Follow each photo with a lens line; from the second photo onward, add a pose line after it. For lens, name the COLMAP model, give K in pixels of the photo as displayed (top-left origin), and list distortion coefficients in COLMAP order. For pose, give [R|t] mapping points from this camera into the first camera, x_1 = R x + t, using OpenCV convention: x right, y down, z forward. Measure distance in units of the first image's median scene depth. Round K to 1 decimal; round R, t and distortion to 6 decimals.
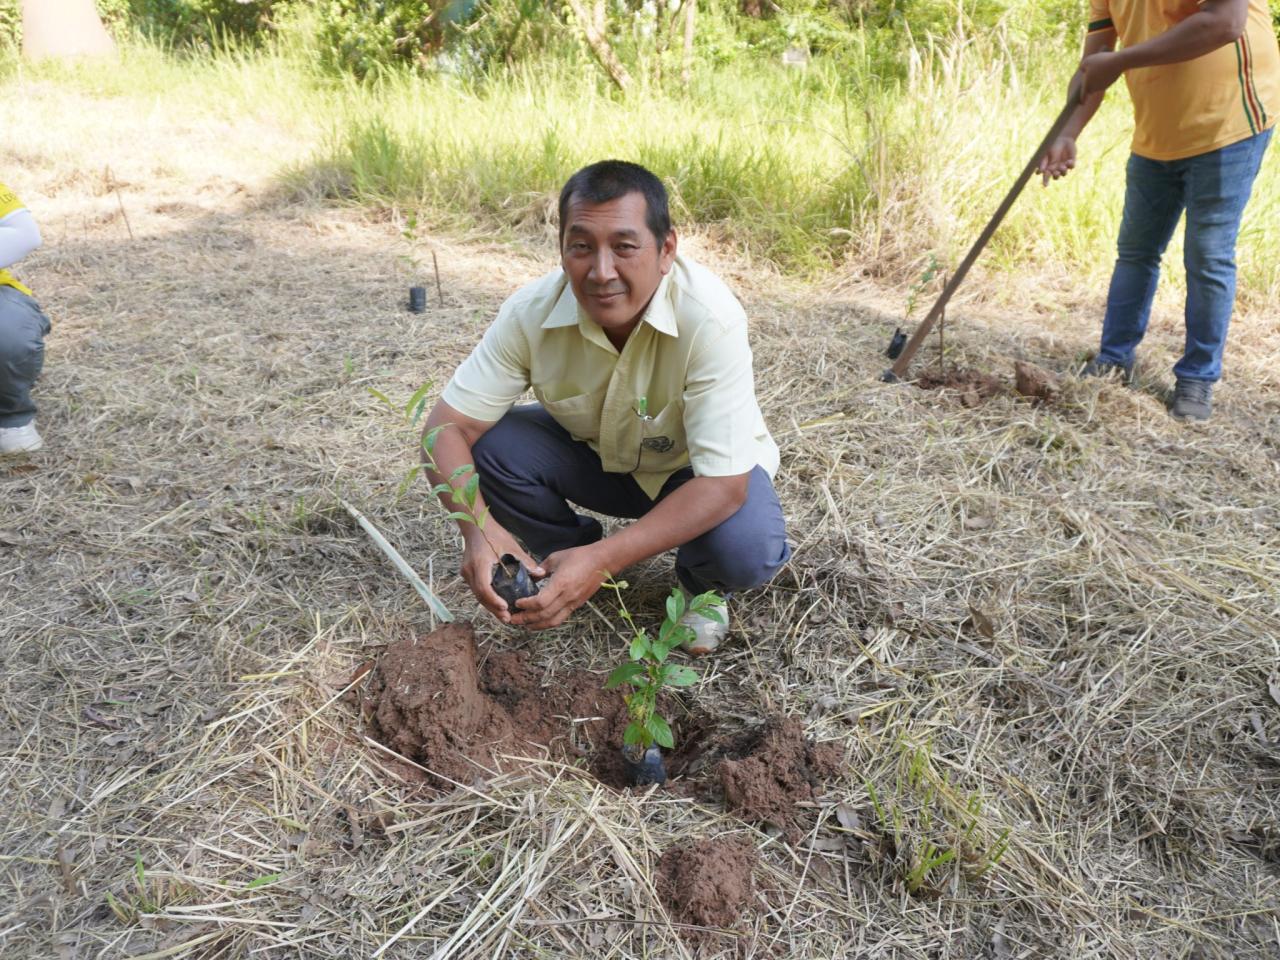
lens RADIAL K [[1214.5, 0, 640.0], [0, 1214.5, 480.0], [0, 0, 1]] dist [-0.004149, 0.144090]
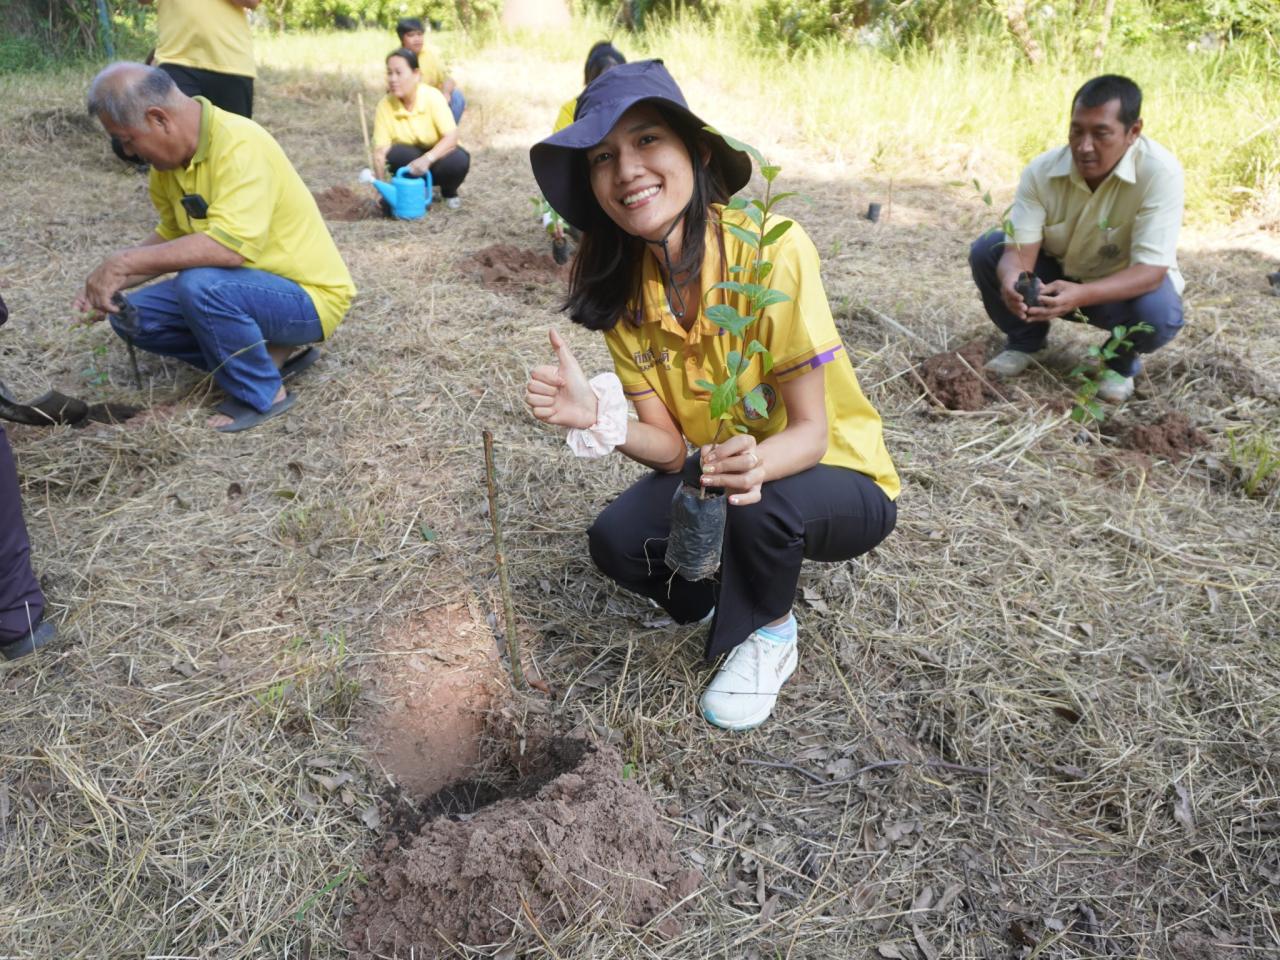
lens RADIAL K [[1214.5, 0, 640.0], [0, 1214.5, 480.0], [0, 0, 1]] dist [-0.004149, 0.144090]
pose [[0.958073, 0.126352, -0.257160, -0.114101], [-0.123102, 0.991977, 0.028766, 0.264967], [0.258732, 0.004097, 0.965941, -0.640276]]
